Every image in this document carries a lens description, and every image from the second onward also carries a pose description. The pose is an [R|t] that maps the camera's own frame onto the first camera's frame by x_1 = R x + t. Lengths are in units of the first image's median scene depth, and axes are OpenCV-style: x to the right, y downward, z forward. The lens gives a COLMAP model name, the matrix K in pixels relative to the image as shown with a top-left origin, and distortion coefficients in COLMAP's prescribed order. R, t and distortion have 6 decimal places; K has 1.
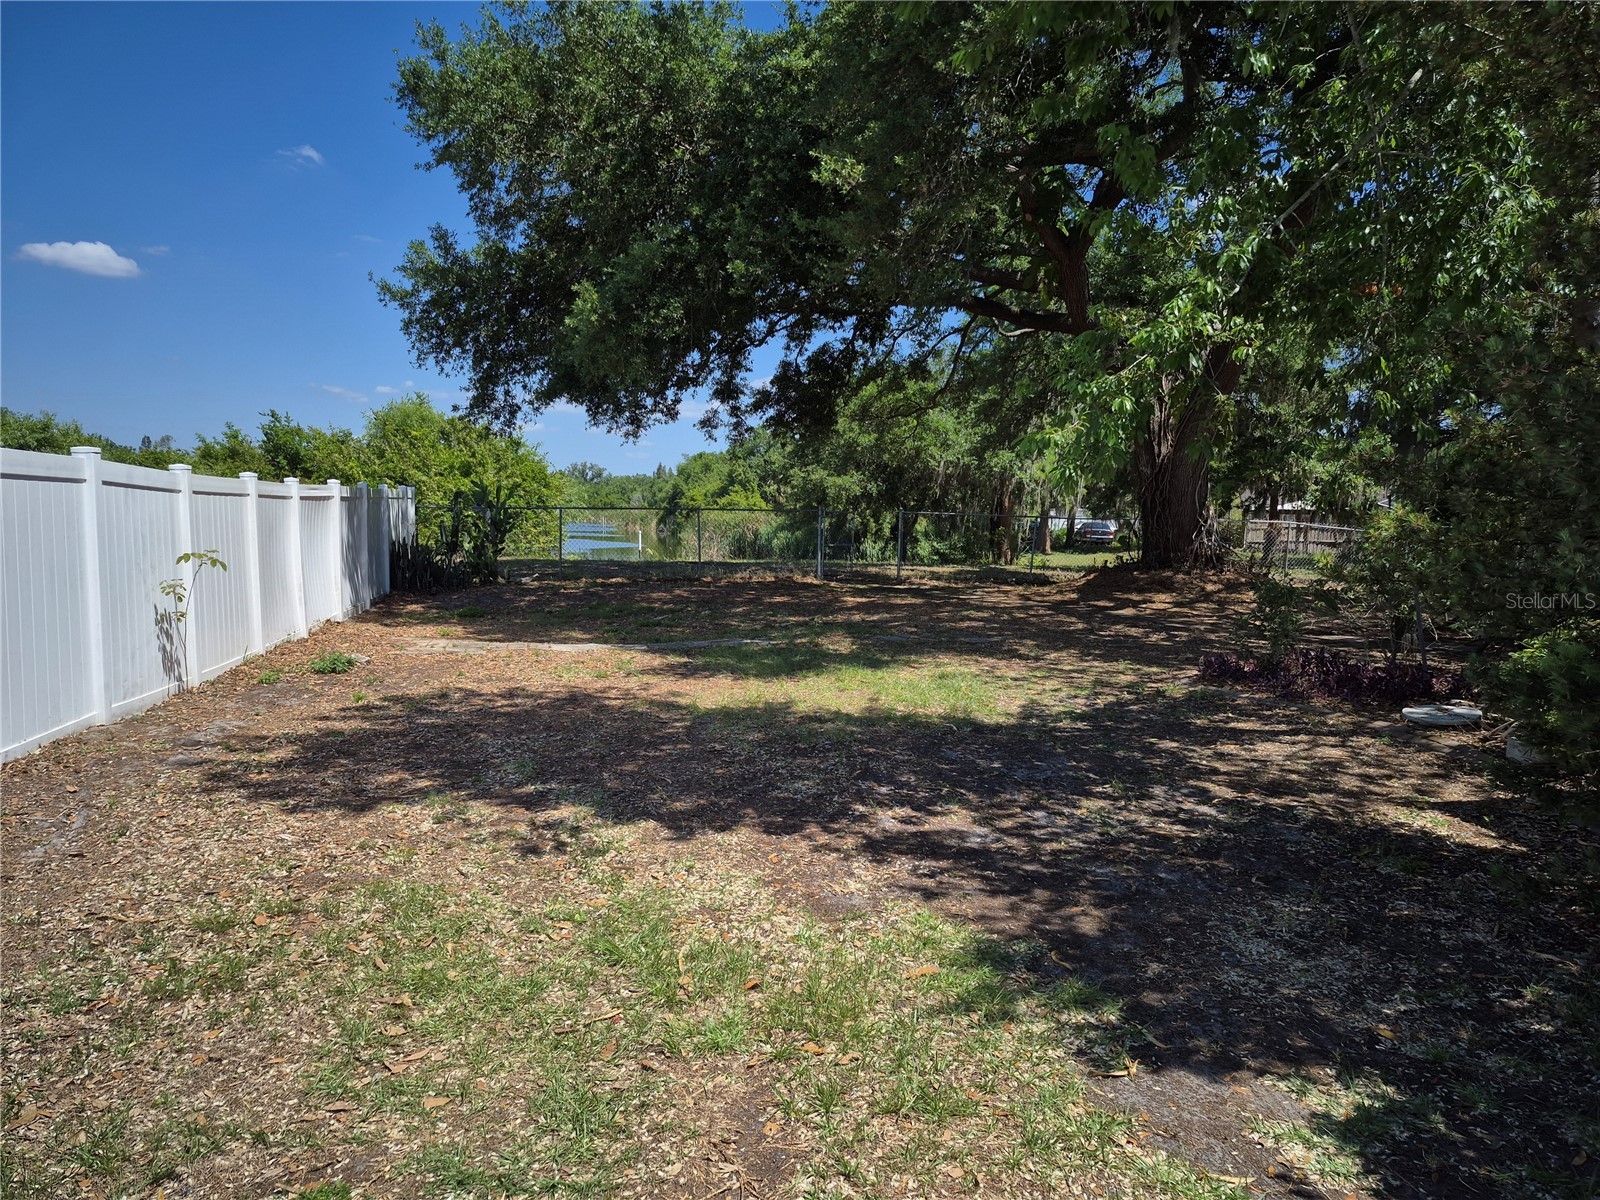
lens RADIAL K [[1068.3, 0, 834.7], [0, 1068.3, 622.8], [0, 0, 1]] dist [-0.007135, -0.009645]
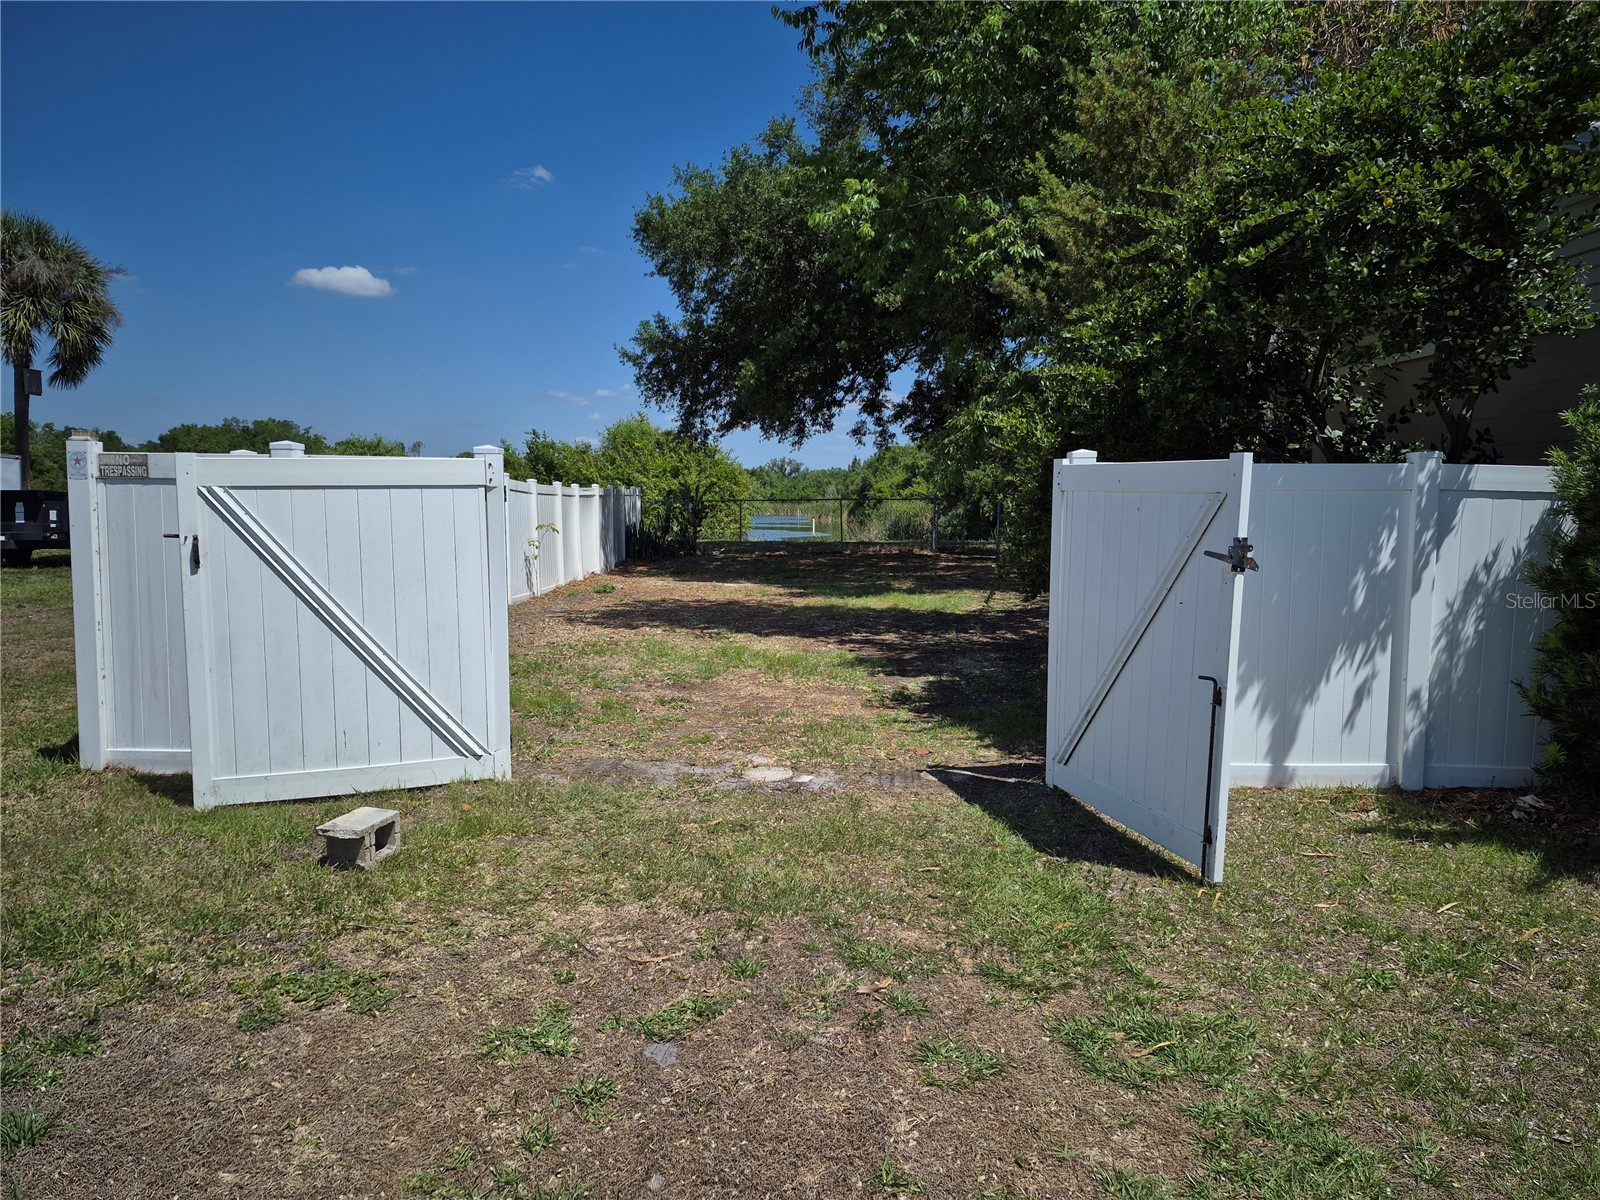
lens RADIAL K [[1068.3, 0, 799.1], [0, 1068.3, 604.5], [0, 0, 1]] dist [-0.007135, -0.009645]
pose [[0.976768, 0.004189, -0.214256, 0.104034], [-0.006046, 0.999950, -0.008014, 0.034520], [0.214212, 0.009123, 0.976745, -0.303029]]
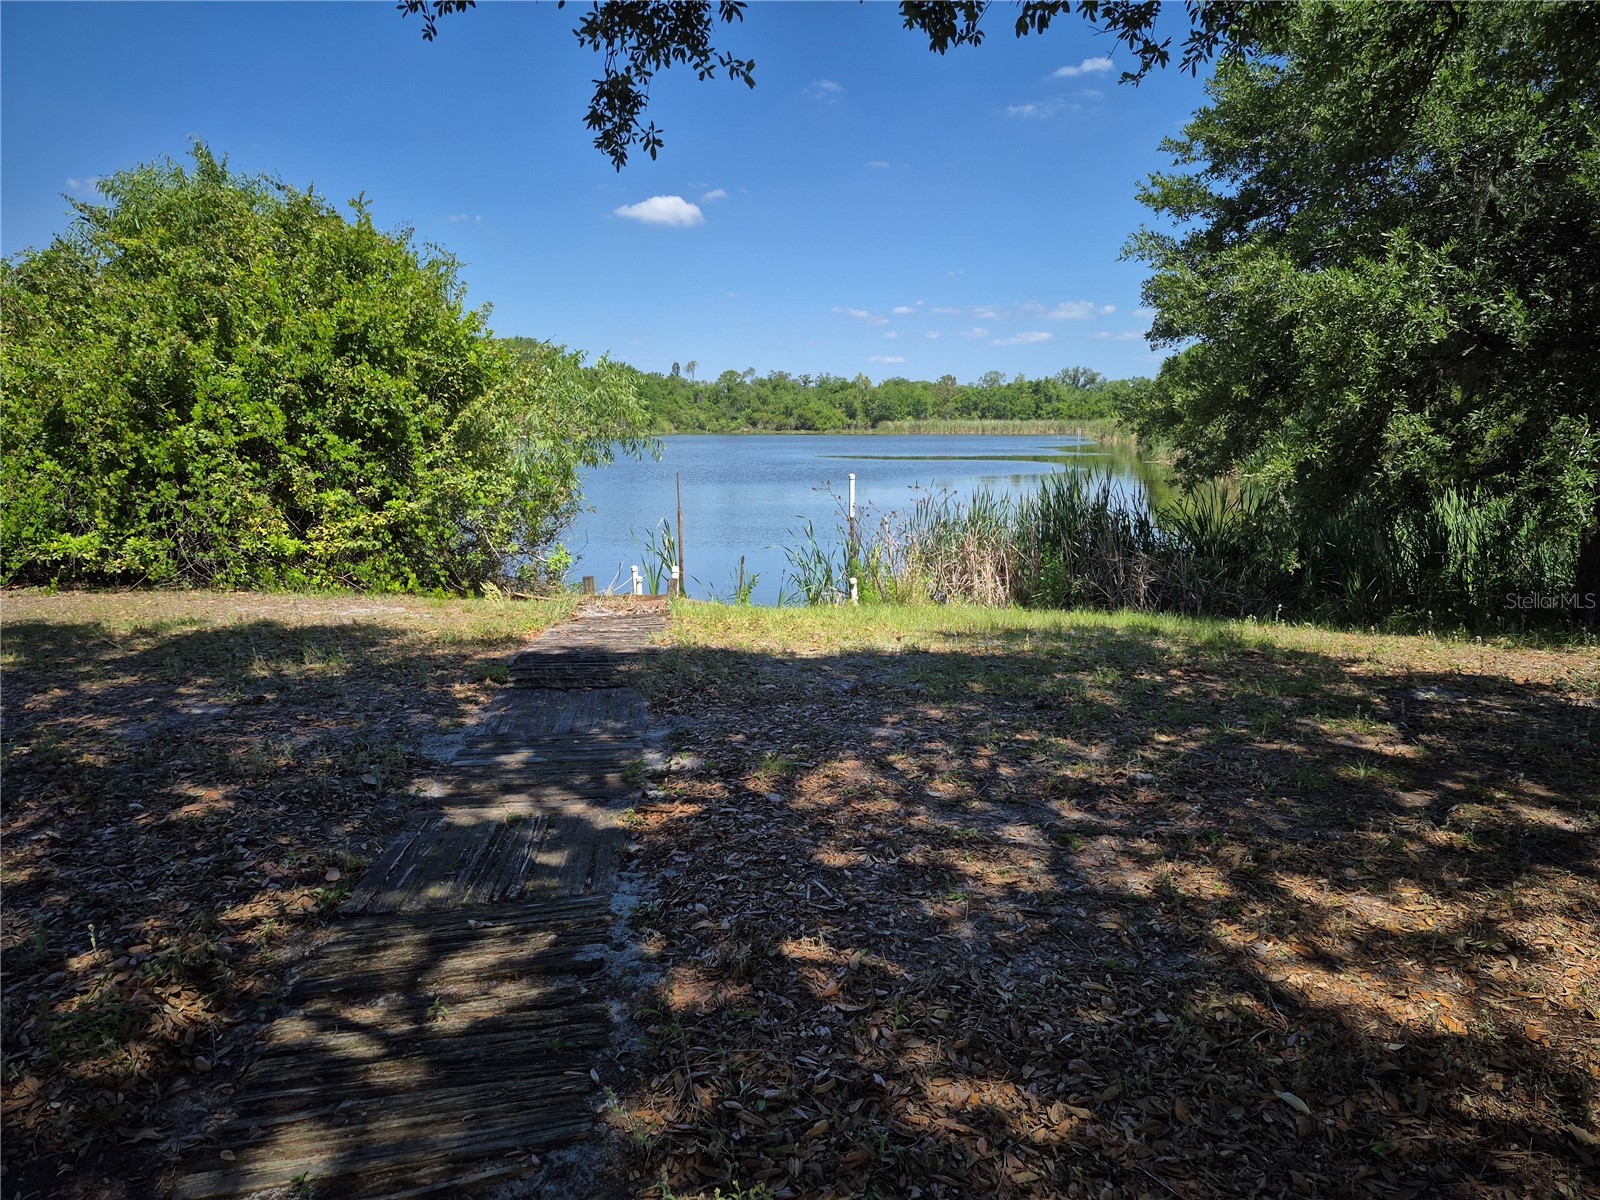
lens RADIAL K [[1068.3, 0, 798.9], [0, 1068.3, 600.3], [0, 0, 1]] dist [-0.007135, -0.009645]
pose [[0.879571, 0.041760, -0.473932, 0.017209], [-0.011977, 0.997768, 0.065689, -0.114287], [0.475617, -0.052102, 0.878108, 1.076775]]
